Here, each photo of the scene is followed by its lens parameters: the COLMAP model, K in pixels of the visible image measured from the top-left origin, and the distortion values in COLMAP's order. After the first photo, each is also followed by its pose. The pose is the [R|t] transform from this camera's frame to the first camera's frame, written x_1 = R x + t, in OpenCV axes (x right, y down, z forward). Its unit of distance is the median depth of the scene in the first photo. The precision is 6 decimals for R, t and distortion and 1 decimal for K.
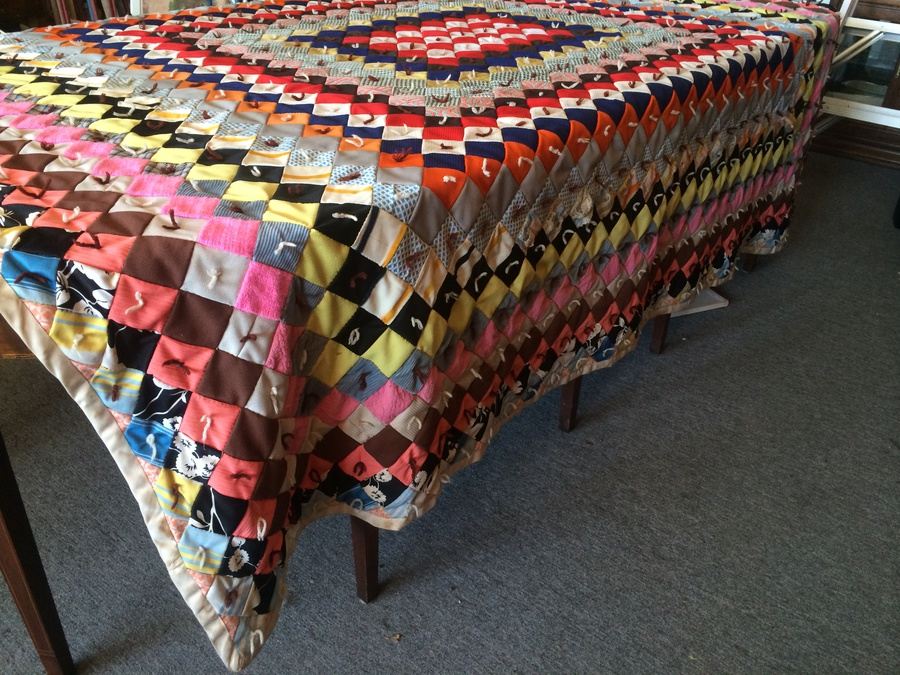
lens RADIAL K [[760.4, 0, 449.7], [0, 760.4, 339.4], [0, 0, 1]] dist [0.077236, -0.107998]
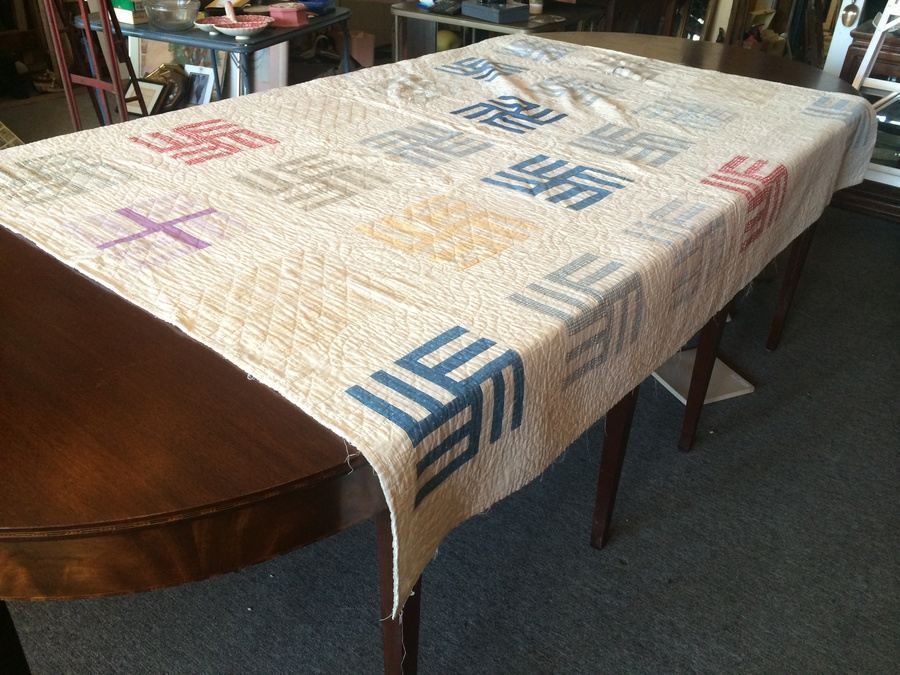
lens RADIAL K [[760.4, 0, 449.8], [0, 760.4, 335.6], [0, 0, 1]] dist [0.077236, -0.107998]
pose [[0.999933, 0.002073, 0.011359, -0.044066], [-0.002016, 0.999985, -0.005055, -0.138976], [-0.011369, 0.005032, 0.999923, 0.036648]]
